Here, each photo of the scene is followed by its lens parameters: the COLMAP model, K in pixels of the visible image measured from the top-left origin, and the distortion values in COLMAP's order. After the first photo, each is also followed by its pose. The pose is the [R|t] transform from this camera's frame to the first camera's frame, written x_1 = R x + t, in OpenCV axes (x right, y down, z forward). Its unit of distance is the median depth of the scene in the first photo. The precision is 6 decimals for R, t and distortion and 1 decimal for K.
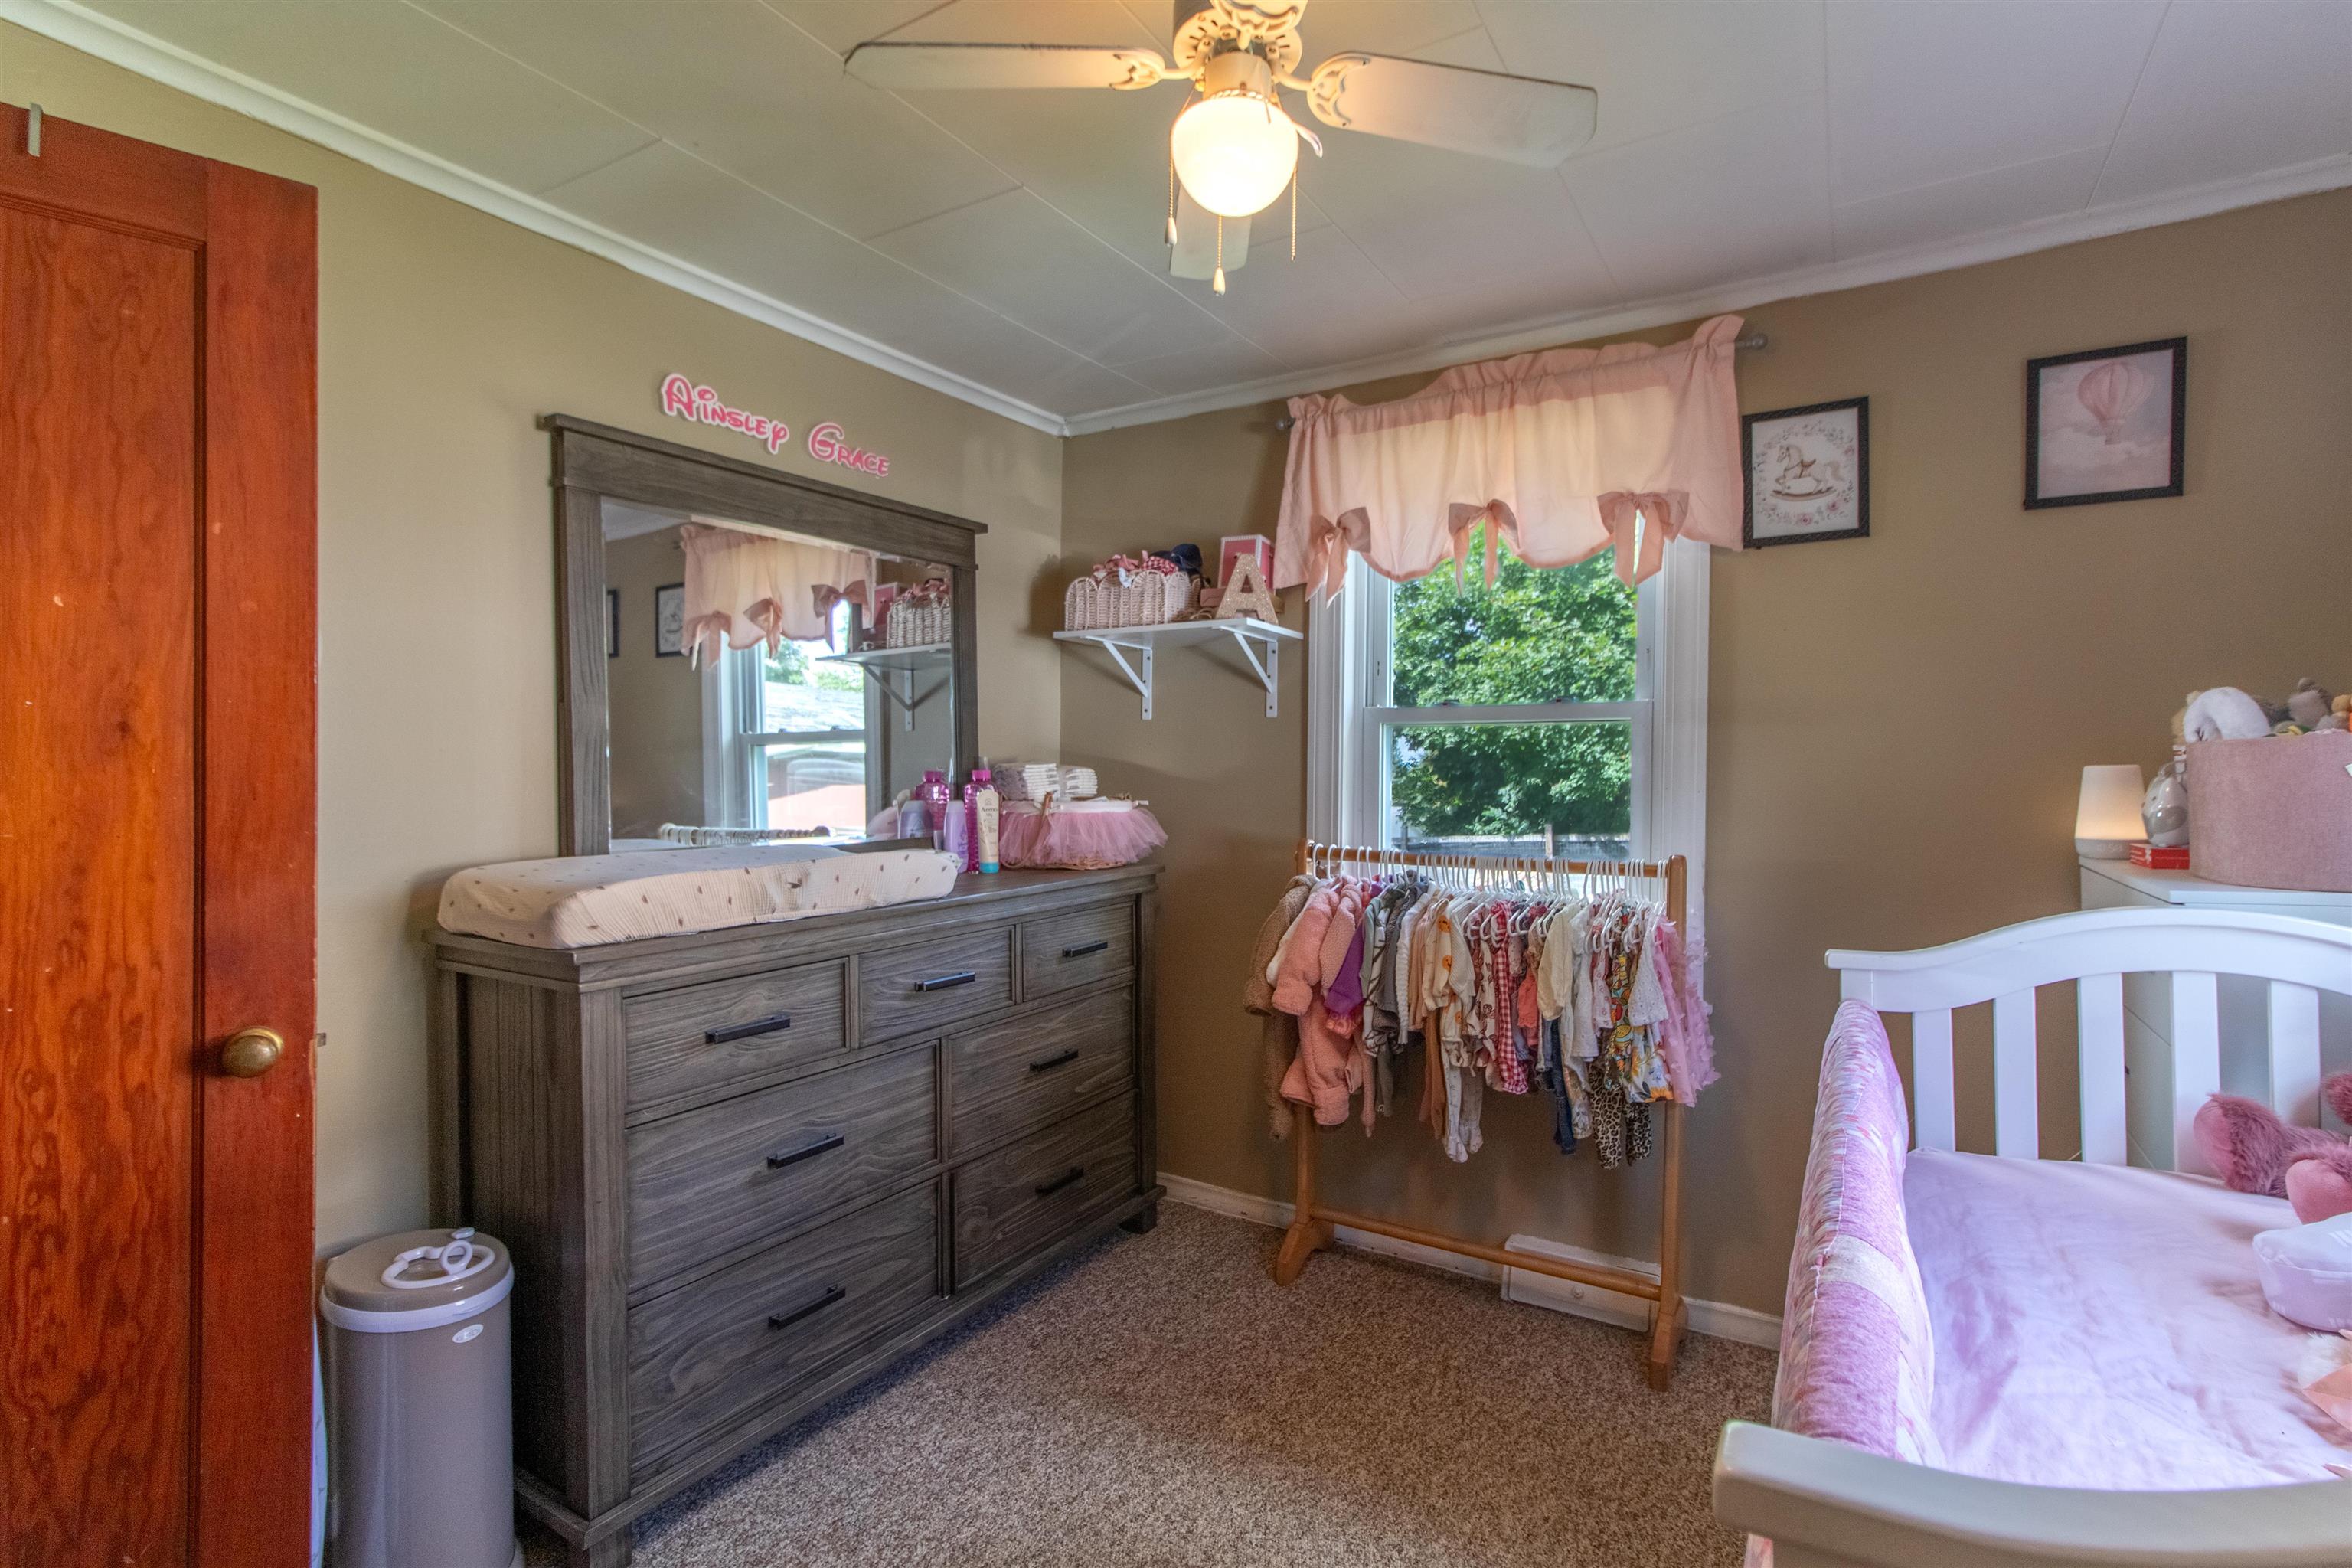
lens RADIAL K [[1111.3, 0, 1191.3], [0, 1111.3, 779.9], [0, 0, 1]] dist [-0.002933, 0.001210]
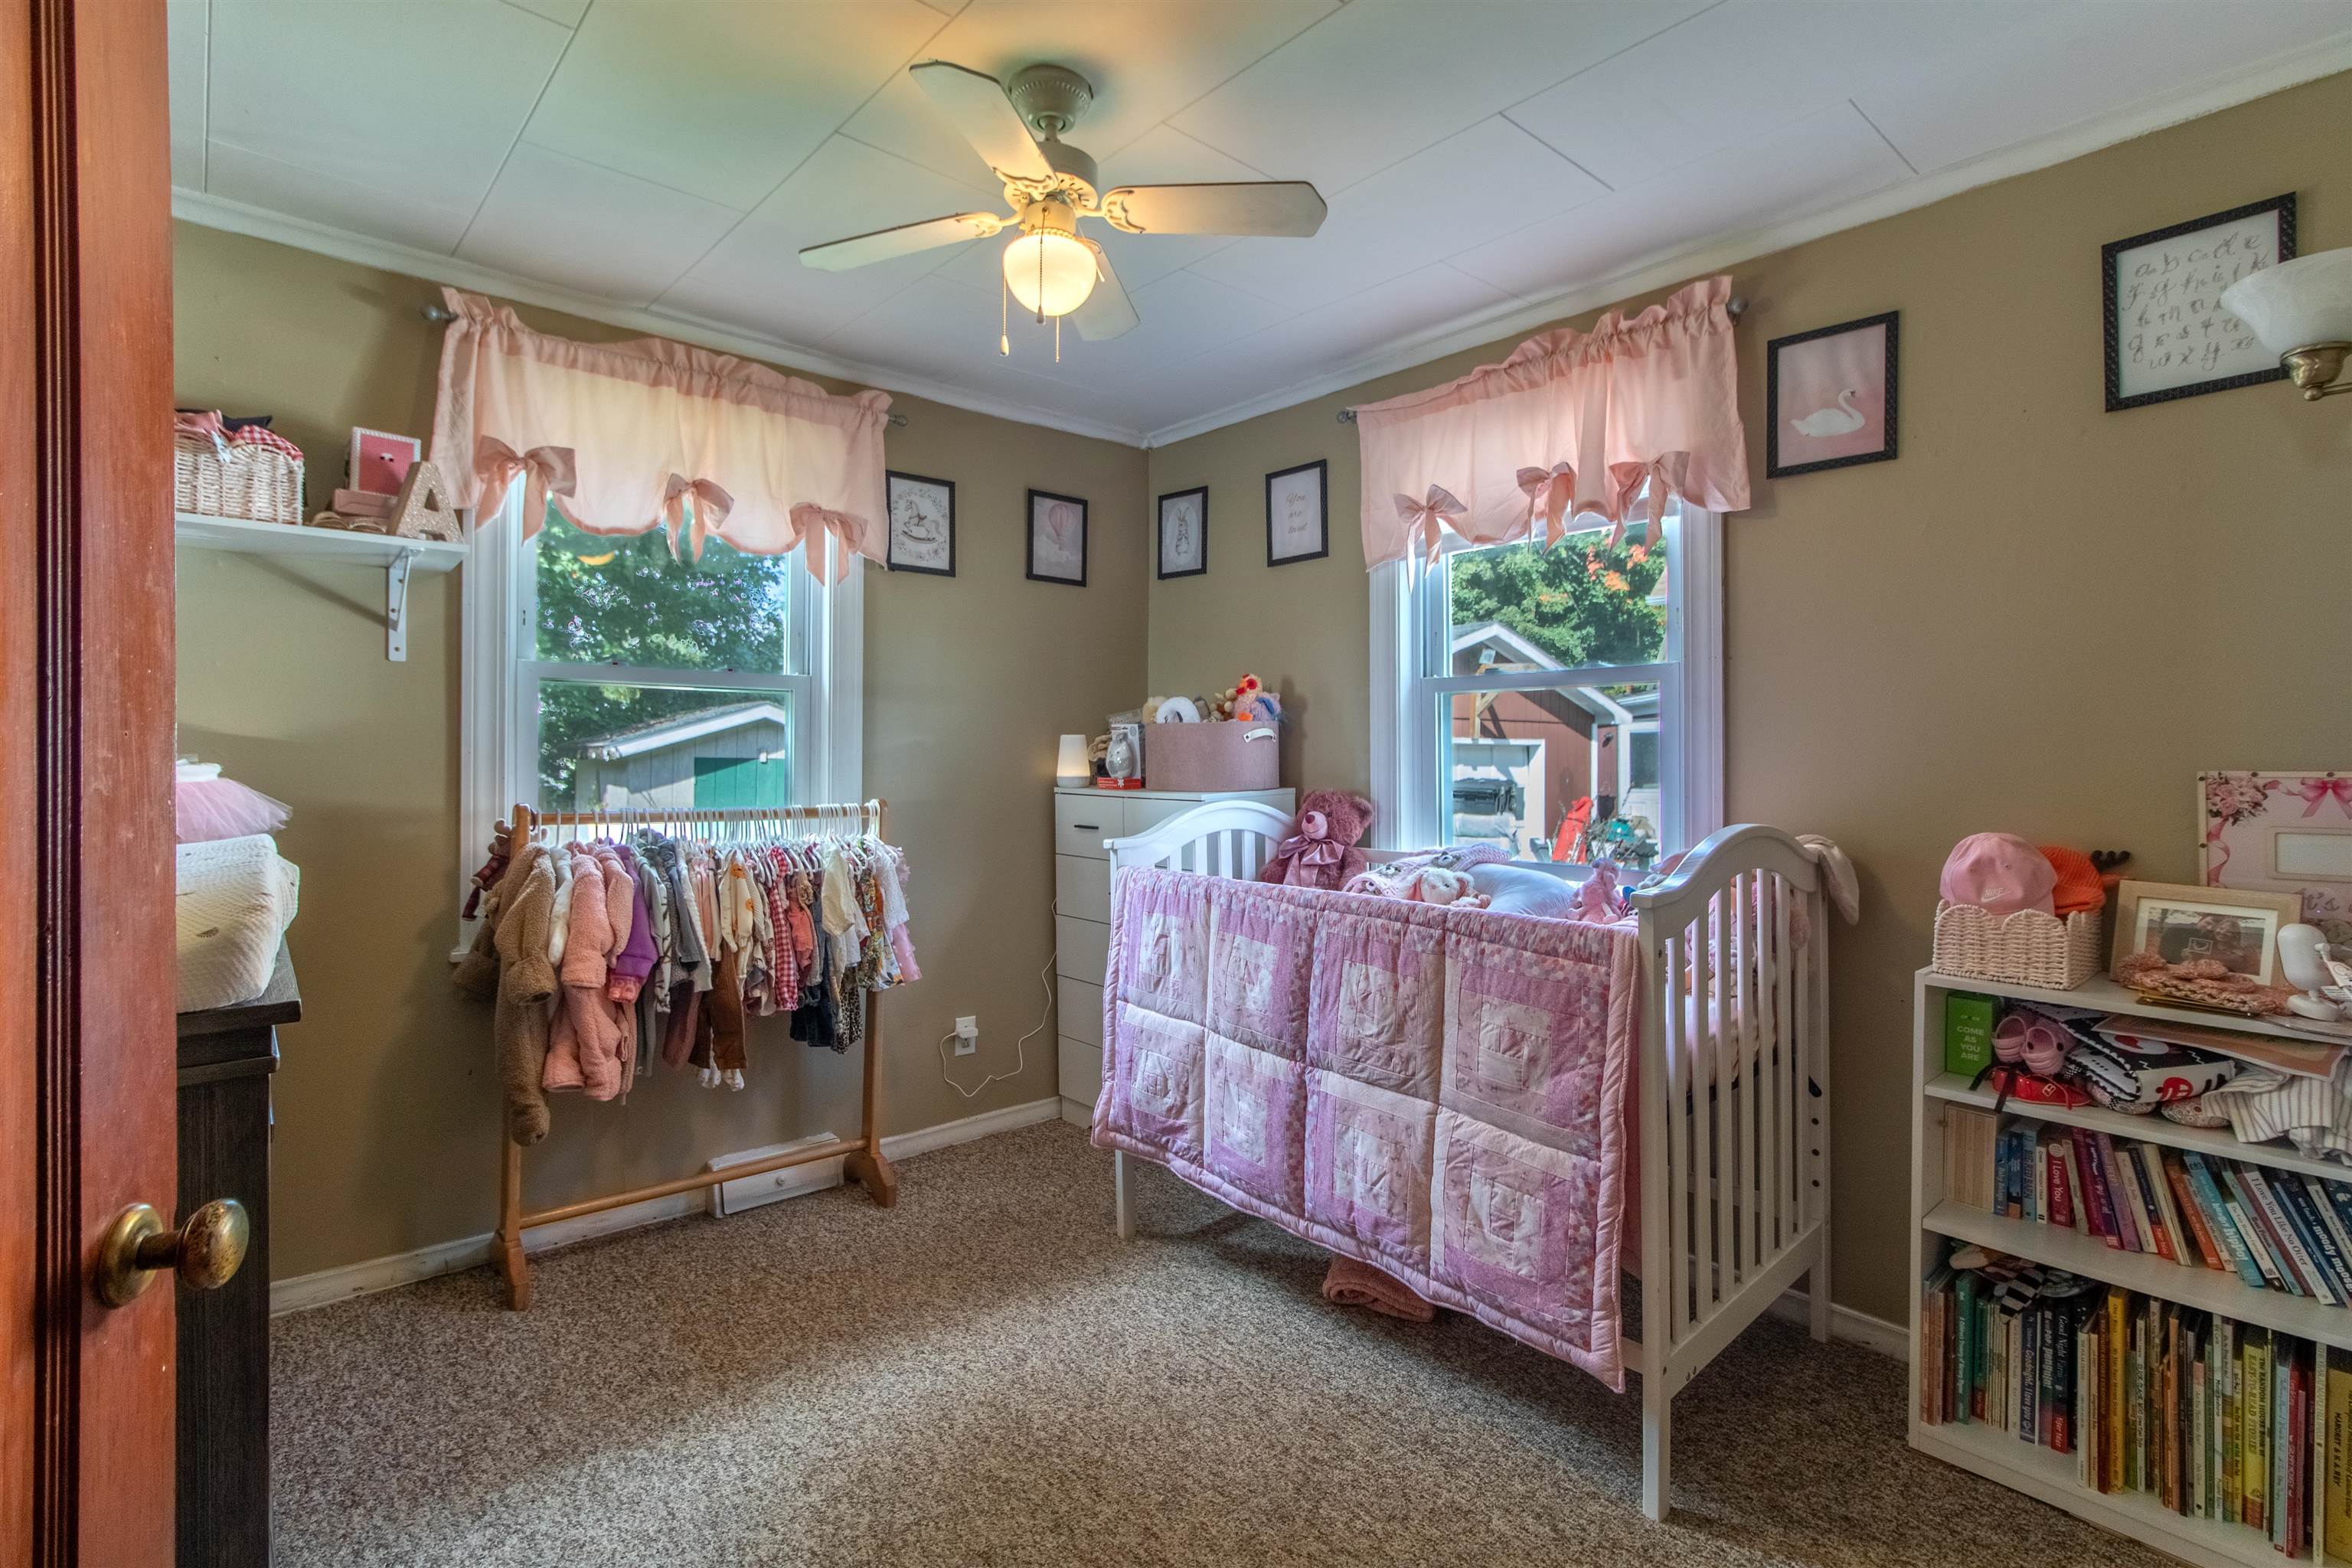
lens RADIAL K [[1111.3, 0, 1199.0], [0, 1111.3, 765.3], [0, 0, 1]] dist [-0.002933, 0.001210]
pose [[0.285623, -0.006697, 0.958319, -0.642754], [0.005486, 0.999971, 0.005353, 0.021987], [-0.958326, 0.003728, 0.285652, 0.243105]]
